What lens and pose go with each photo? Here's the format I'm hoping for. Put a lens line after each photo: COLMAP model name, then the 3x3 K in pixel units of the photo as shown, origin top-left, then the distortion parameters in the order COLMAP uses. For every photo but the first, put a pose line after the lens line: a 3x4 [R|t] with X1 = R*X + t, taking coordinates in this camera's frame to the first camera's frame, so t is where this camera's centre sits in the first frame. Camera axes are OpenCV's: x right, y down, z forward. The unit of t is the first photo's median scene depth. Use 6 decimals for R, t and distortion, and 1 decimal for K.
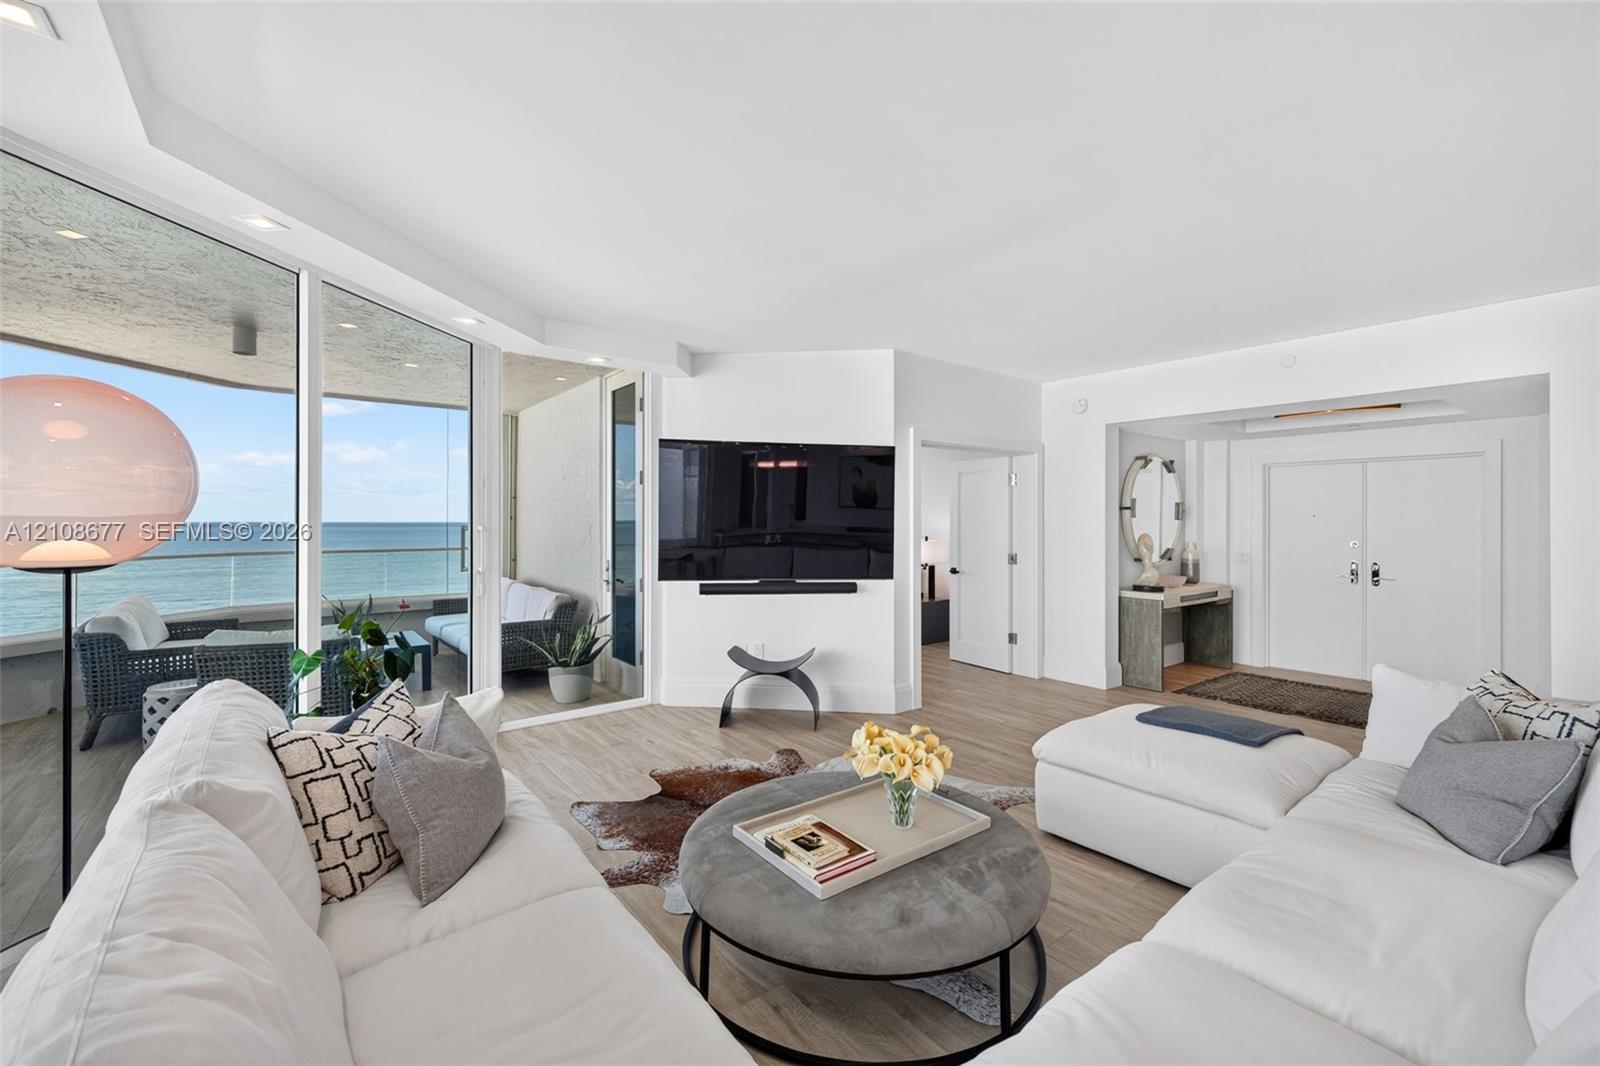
lens RADIAL K [[672.8, 0, 801.4], [0, 672.8, 524.9], [0, 0, 1]] dist [0.010508, -0.001647]
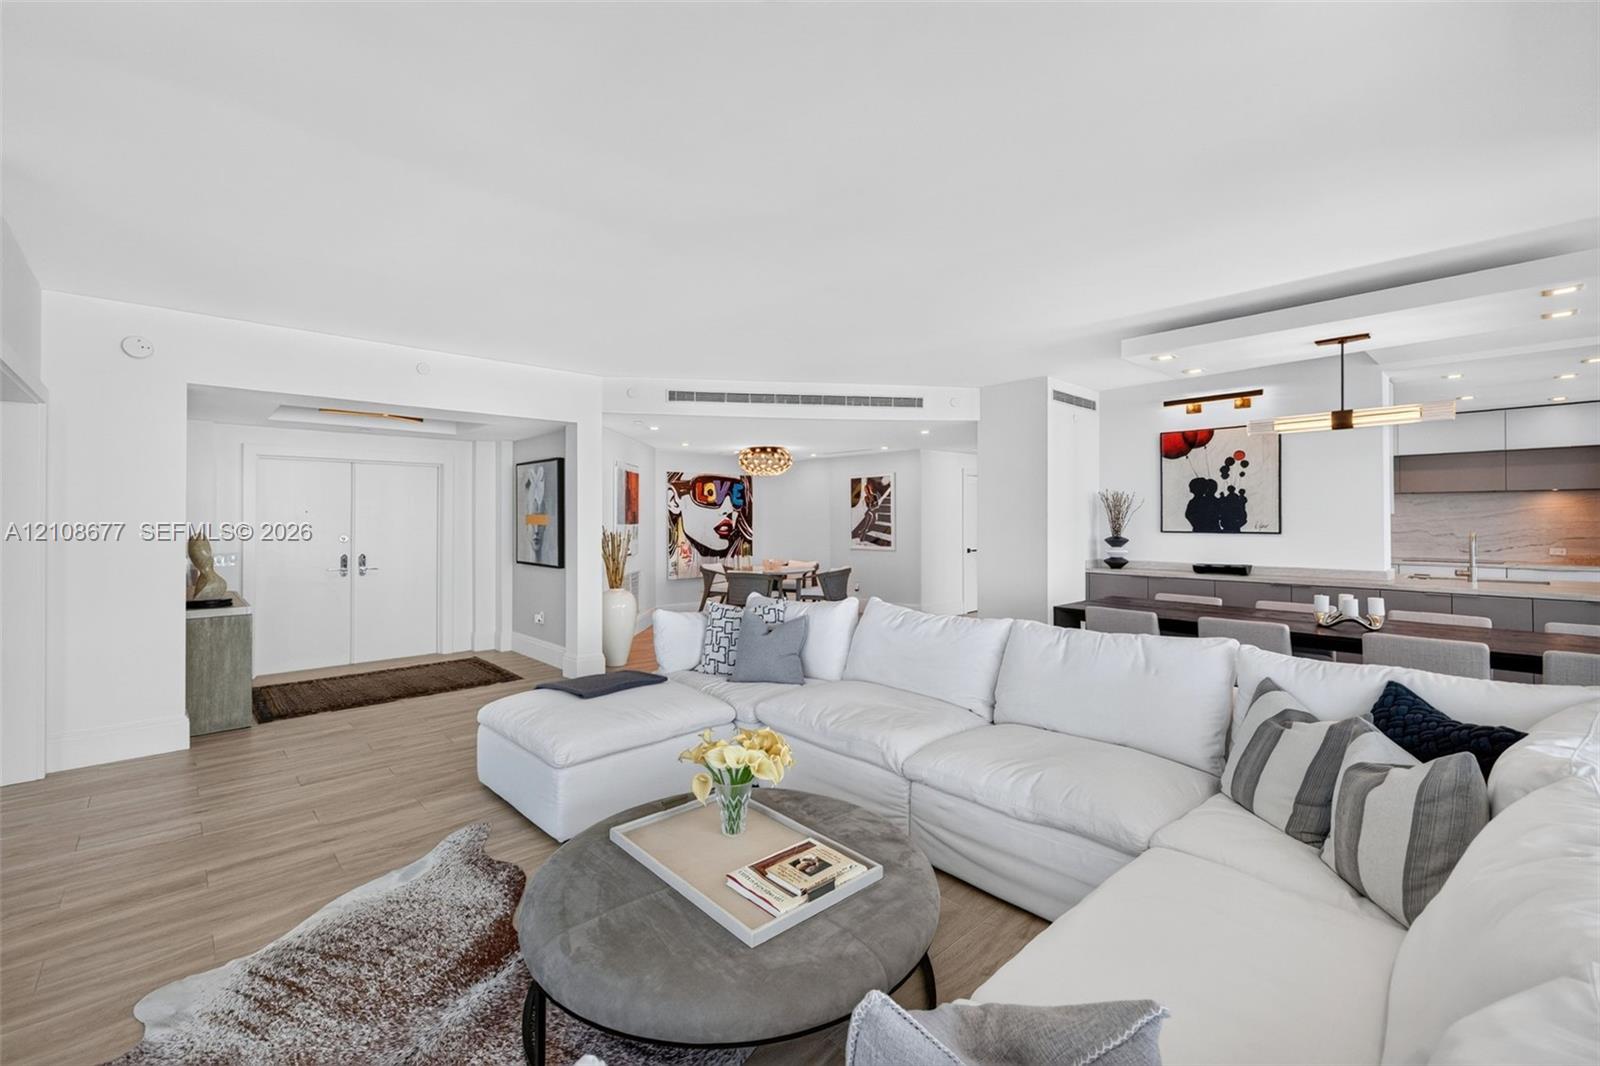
lens RADIAL K [[672.8, 0, 802.7], [0, 672.8, 522.6], [0, 0, 1]] dist [0.010508, -0.001647]
pose [[-0.091772, -0.005375, 0.995766, -0.382549], [0.004288, 0.999974, 0.005792, 0.000249], [-0.995771, 0.004801, -0.091746, 0.467327]]
